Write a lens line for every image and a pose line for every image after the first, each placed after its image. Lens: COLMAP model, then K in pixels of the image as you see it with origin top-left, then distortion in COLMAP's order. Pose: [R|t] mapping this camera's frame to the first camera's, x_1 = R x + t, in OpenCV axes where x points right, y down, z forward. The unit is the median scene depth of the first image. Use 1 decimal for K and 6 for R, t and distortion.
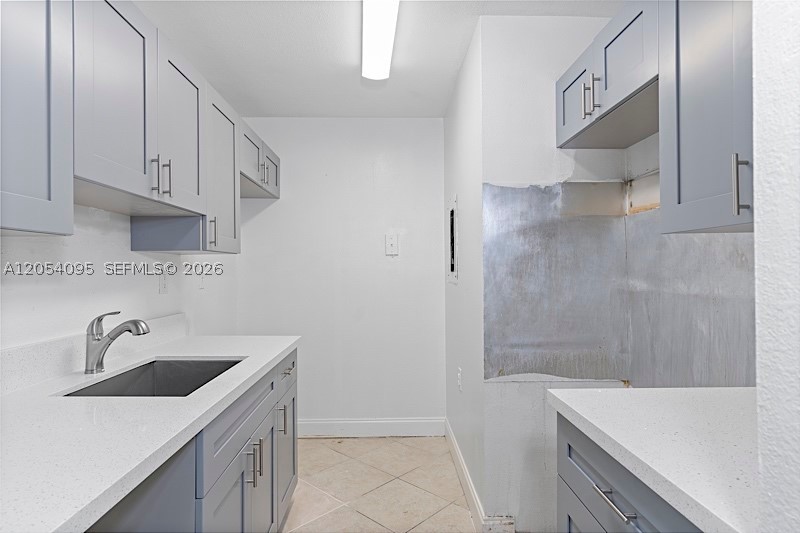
lens RADIAL K [[450.2, 0, 401.0], [0, 450.2, 267.8], [0, 0, 1]] dist [0.004844, -0.000043]
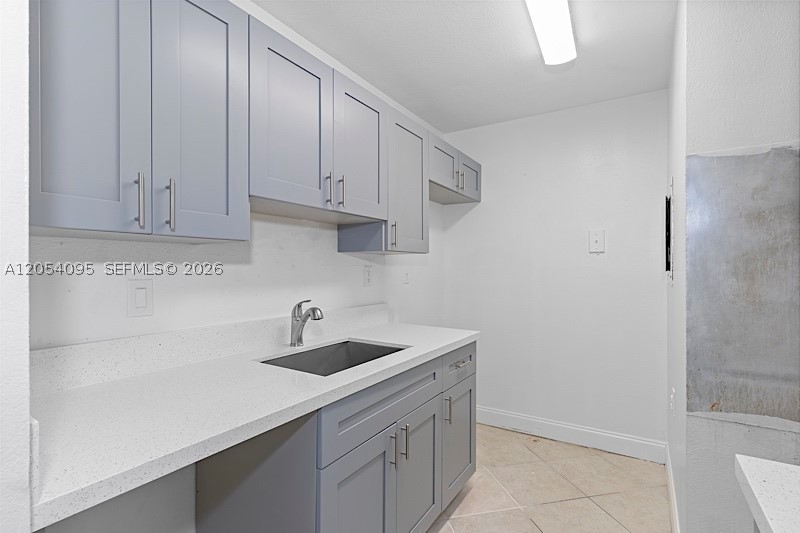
lens RADIAL K [[394.1, 0, 395.4], [0, 394.1, 268.0], [0, 0, 1]] dist [0.002910, 0.001326]
pose [[0.827362, 0.004491, -0.561651, 0.149849], [-0.001481, 0.999982, 0.005815, -0.000133], [0.561667, -0.003979, 0.827354, 0.161737]]
